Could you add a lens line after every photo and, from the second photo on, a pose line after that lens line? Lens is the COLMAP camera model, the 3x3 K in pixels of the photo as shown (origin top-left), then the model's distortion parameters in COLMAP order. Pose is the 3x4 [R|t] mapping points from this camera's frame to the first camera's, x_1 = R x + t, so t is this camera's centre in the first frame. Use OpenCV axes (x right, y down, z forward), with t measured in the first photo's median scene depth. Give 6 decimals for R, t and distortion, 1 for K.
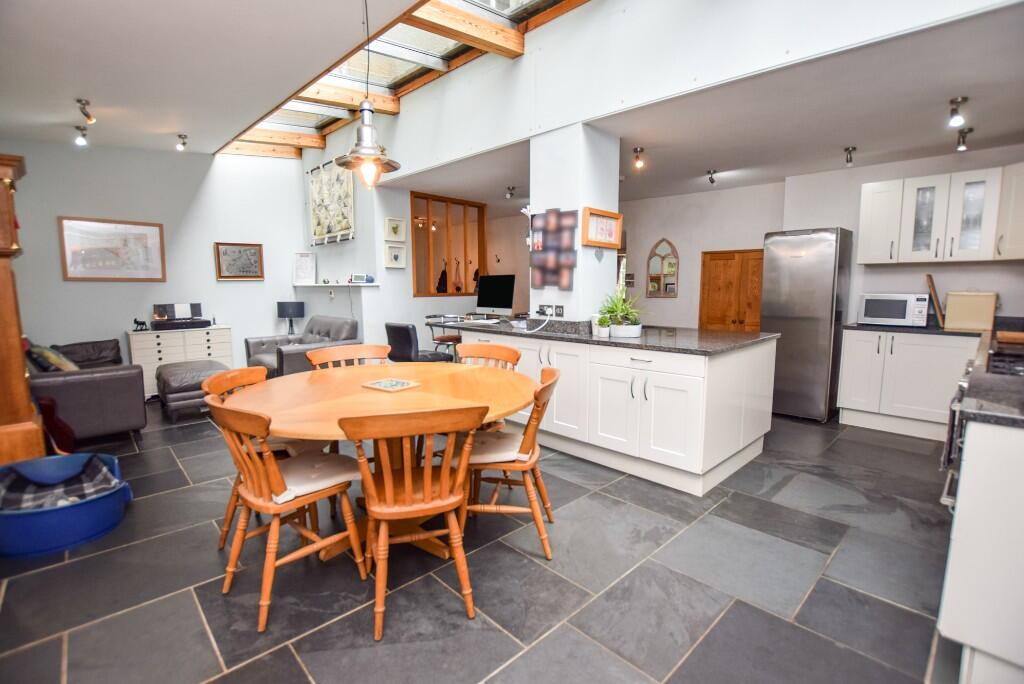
lens RADIAL K [[460.9, 0, 512.0], [0, 460.9, 342.0], [0, 0, 1]] dist [-0.001628, 0.000121]
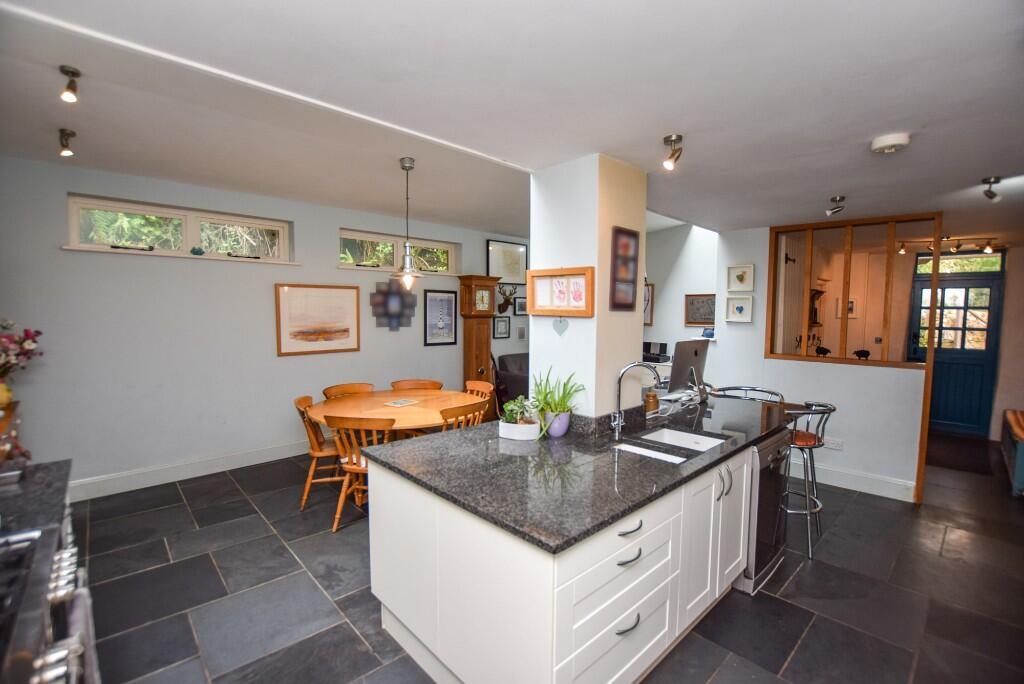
lens RADIAL K [[460.9, 0, 512.0], [0, 460.9, 342.0], [0, 0, 1]] dist [-0.001628, 0.000121]
pose [[-0.014022, 0.078897, -0.996784, 1.129007], [-0.132320, 0.987968, 0.080061, -0.253366], [0.991108, 0.133017, -0.003413, 1.105770]]
